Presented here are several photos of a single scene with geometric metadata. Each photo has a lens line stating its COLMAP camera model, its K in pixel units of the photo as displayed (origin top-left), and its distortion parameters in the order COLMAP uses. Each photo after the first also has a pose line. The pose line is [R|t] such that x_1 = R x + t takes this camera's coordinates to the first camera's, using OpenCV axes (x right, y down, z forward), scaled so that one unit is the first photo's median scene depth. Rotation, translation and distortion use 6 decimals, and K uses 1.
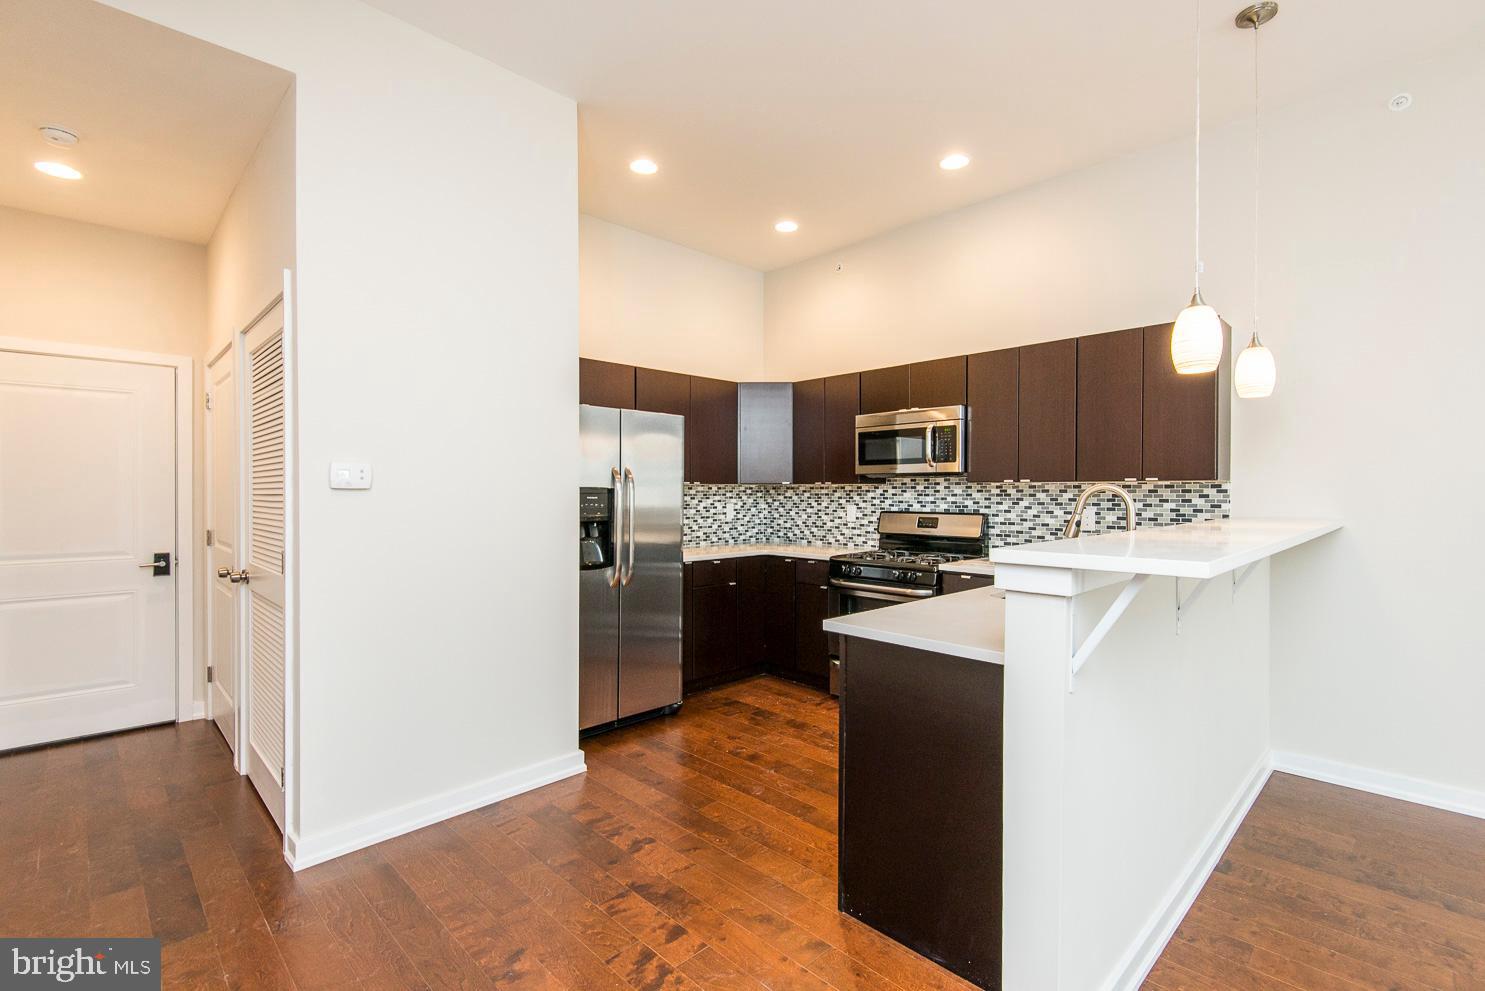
lens RADIAL K [[674.7, 0, 748.7], [0, 674.7, 492.7], [0, 0, 1]] dist [0.004643, -0.008211]
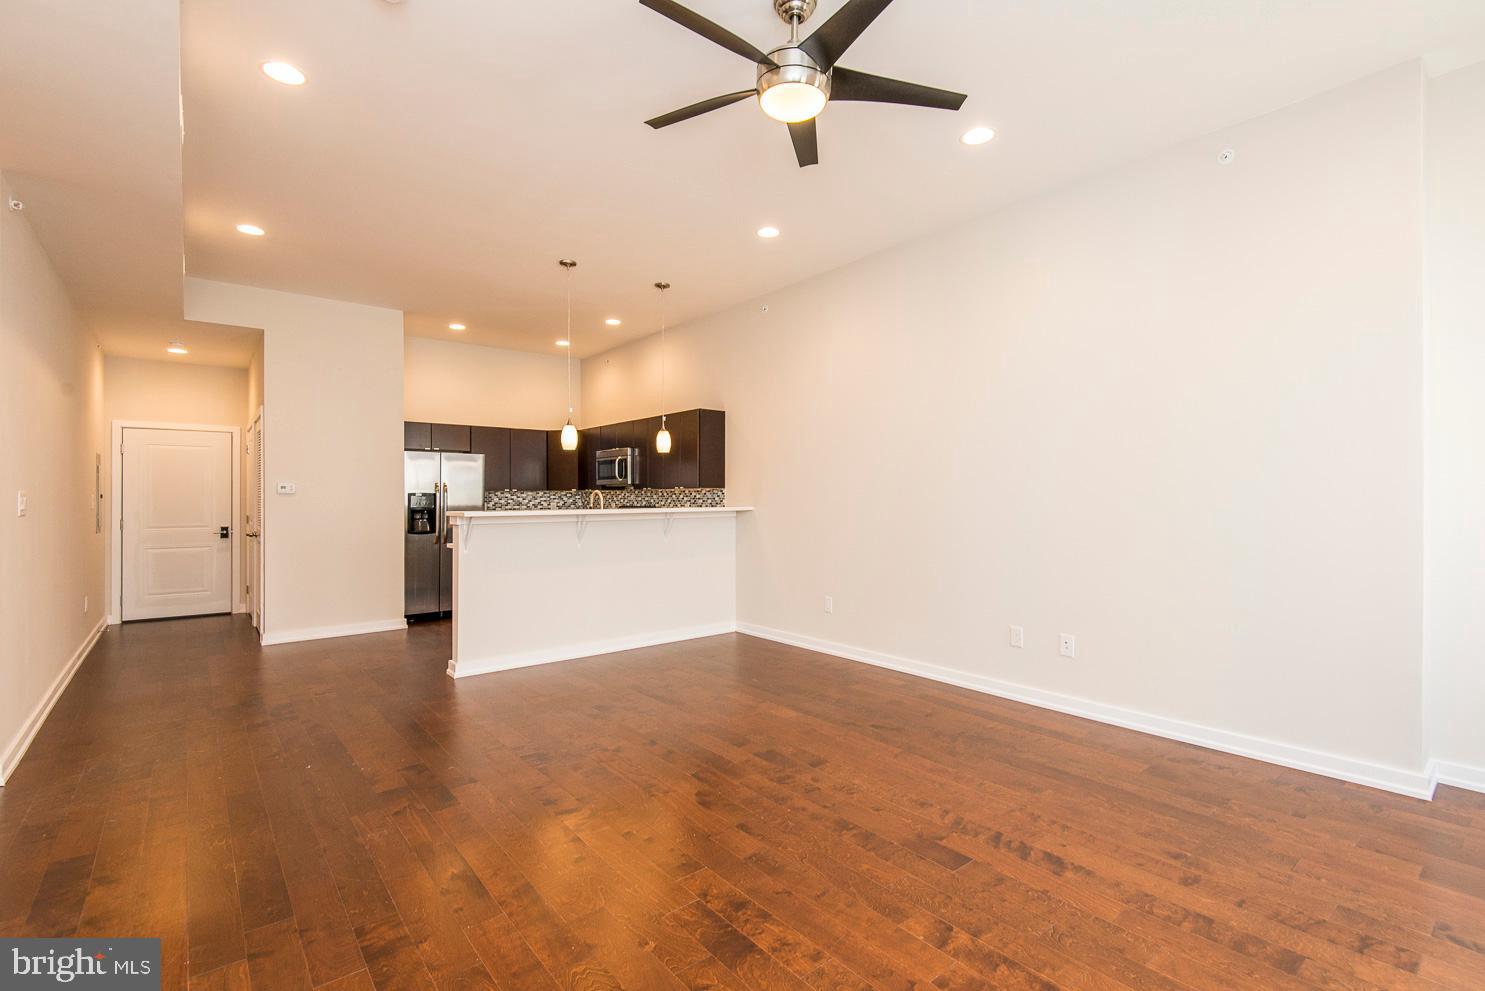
lens RADIAL K [[674.7, 0, 735.1], [0, 674.7, 494.8], [0, 0, 1]] dist [0.004643, -0.008211]
pose [[0.994668, -0.004188, -0.103044, 0.757413], [0.003771, 0.999984, -0.004242, 0.007782], [0.103060, 0.003831, 0.994668, -0.750746]]
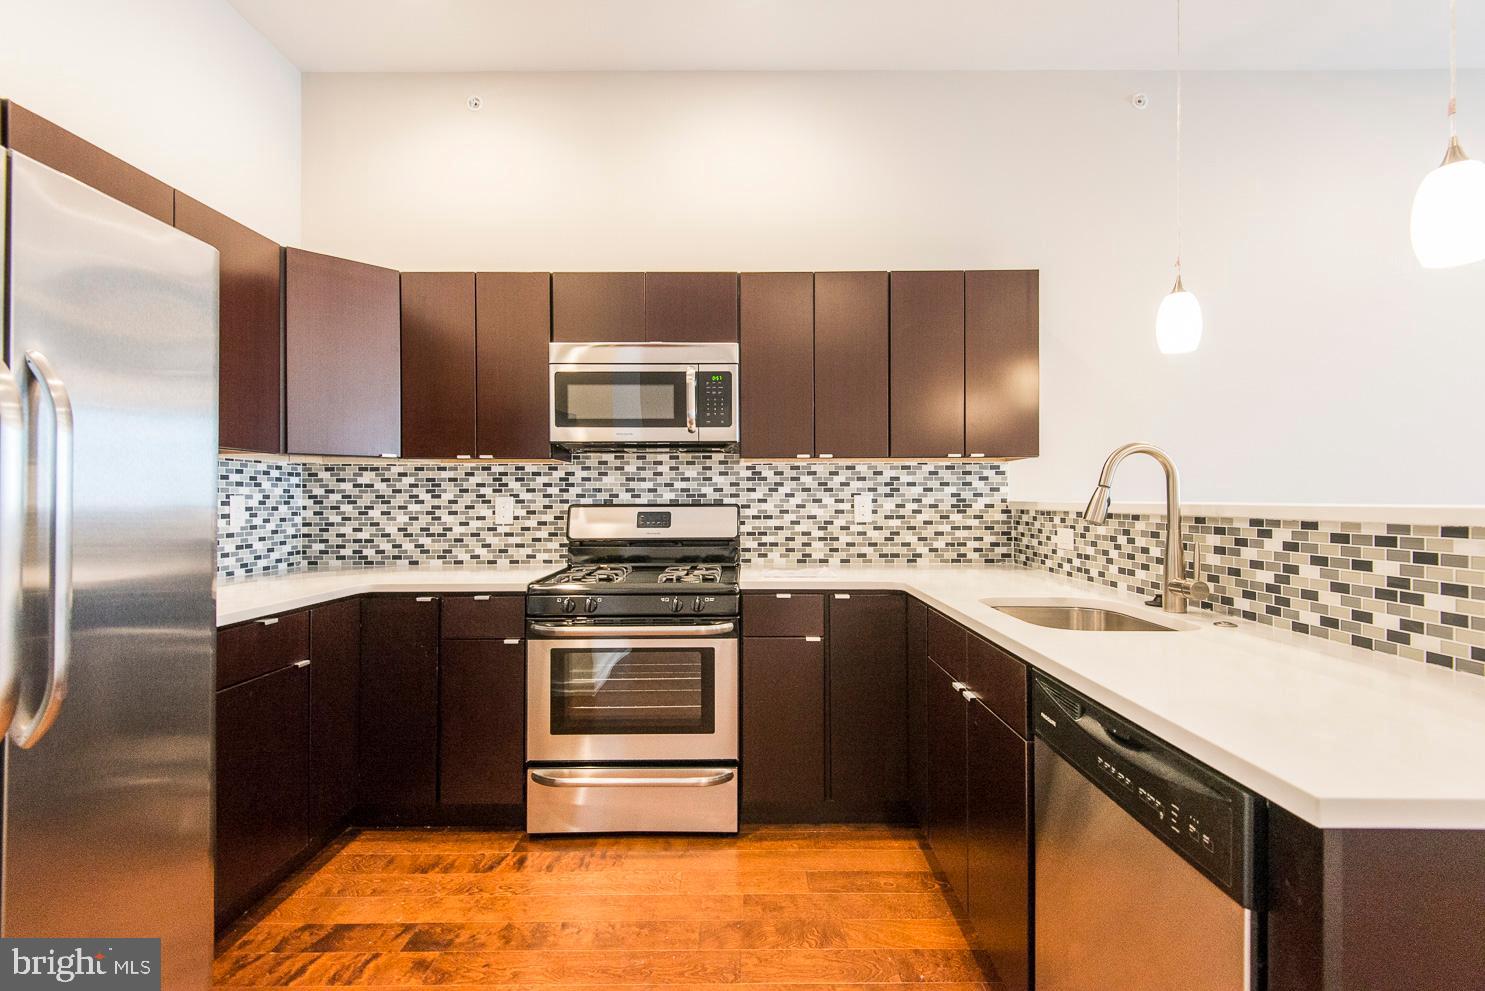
lens RADIAL K [[674.7, 0, 758.1], [0, 674.7, 491.4], [0, 0, 1]] dist [0.004643, -0.008211]
pose [[0.699871, 0.008603, 0.714218, -0.149898], [0.005407, 0.999835, -0.017341, 0.030872], [-0.714249, 0.015999, 0.699709, 0.499337]]
